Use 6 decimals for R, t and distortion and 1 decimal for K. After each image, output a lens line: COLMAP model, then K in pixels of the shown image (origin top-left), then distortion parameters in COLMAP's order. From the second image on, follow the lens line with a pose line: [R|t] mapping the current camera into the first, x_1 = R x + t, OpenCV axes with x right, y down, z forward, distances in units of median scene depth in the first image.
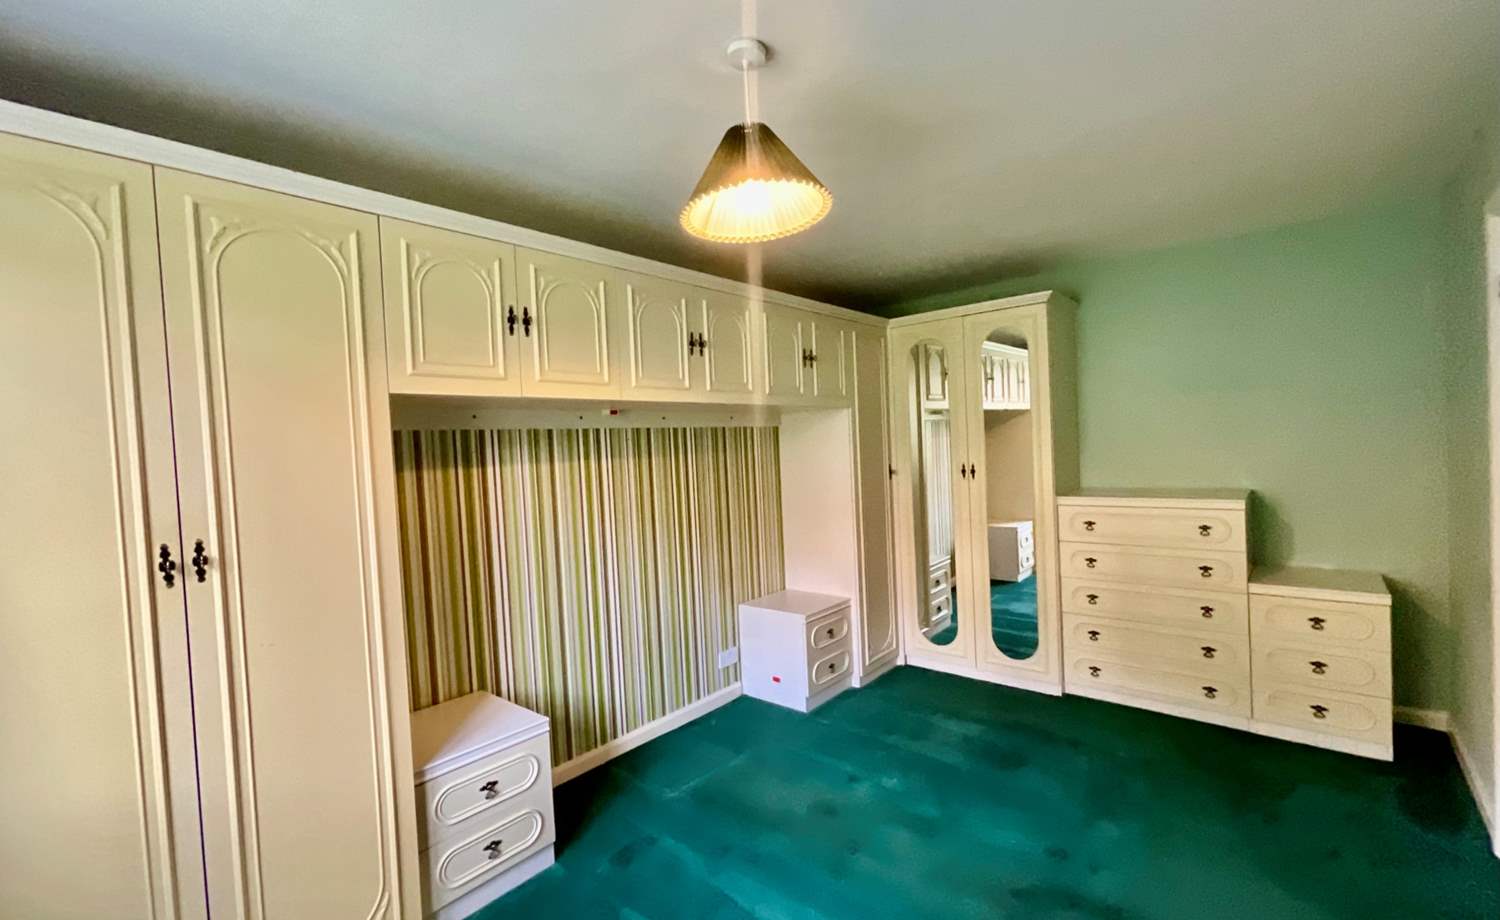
lens RADIAL K [[647.0, 0, 753.9], [0, 647.0, 462.4], [0, 0, 1]] dist [0.003450, 0.000076]
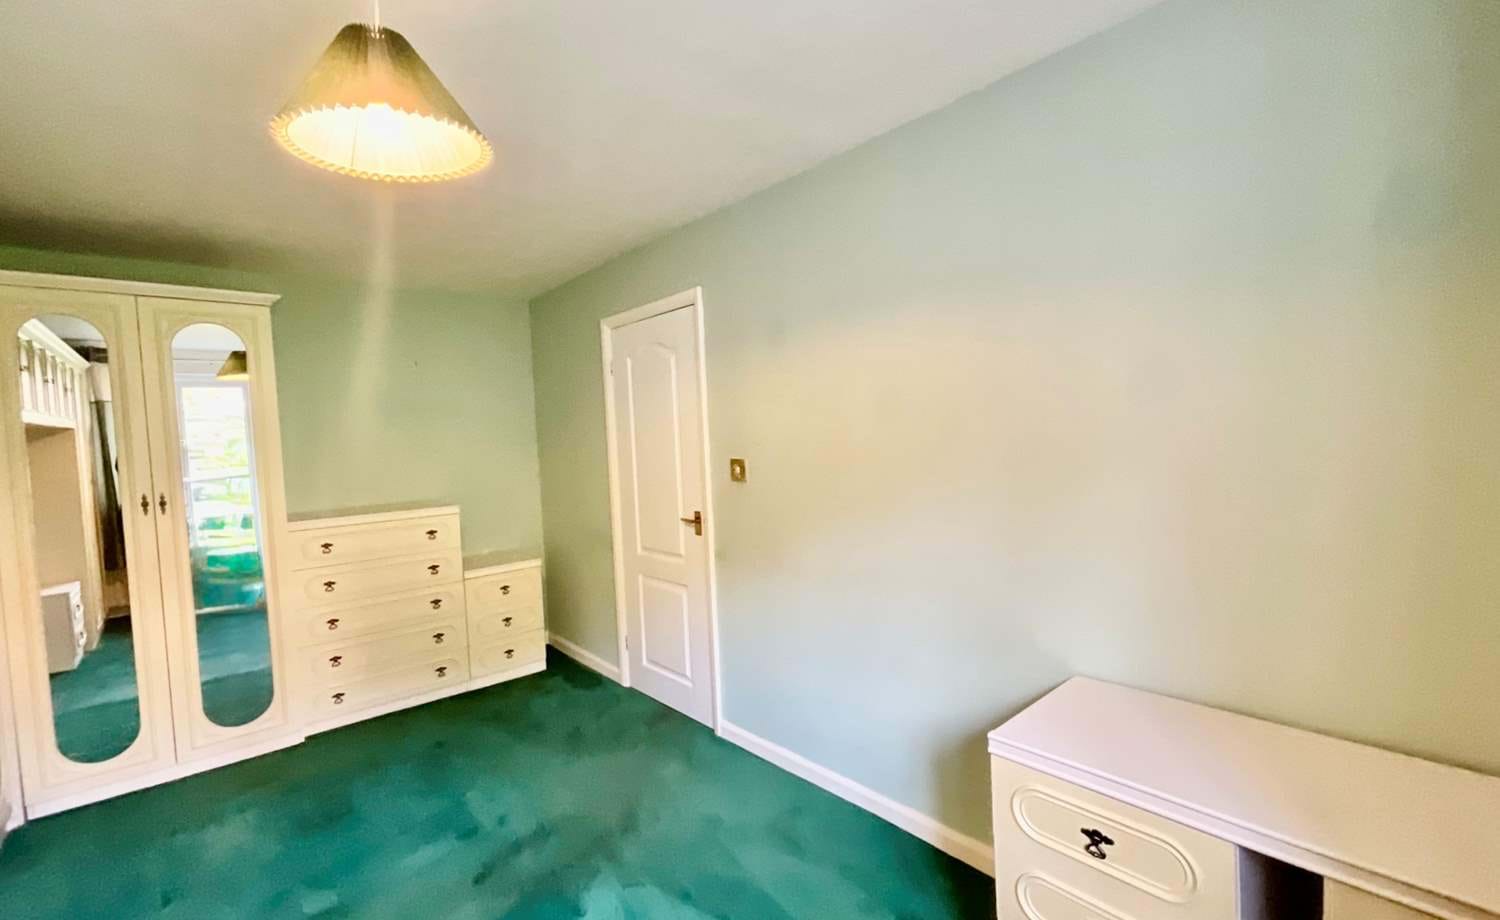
lens RADIAL K [[647.0, 0, 753.9], [0, 647.0, 462.4], [0, 0, 1]] dist [0.003450, 0.000076]
pose [[0.130563, -0.004687, 0.991429, -0.346265], [0.065969, 0.997814, -0.003970, 0.015475], [-0.989243, 0.065922, 0.130587, 0.230961]]
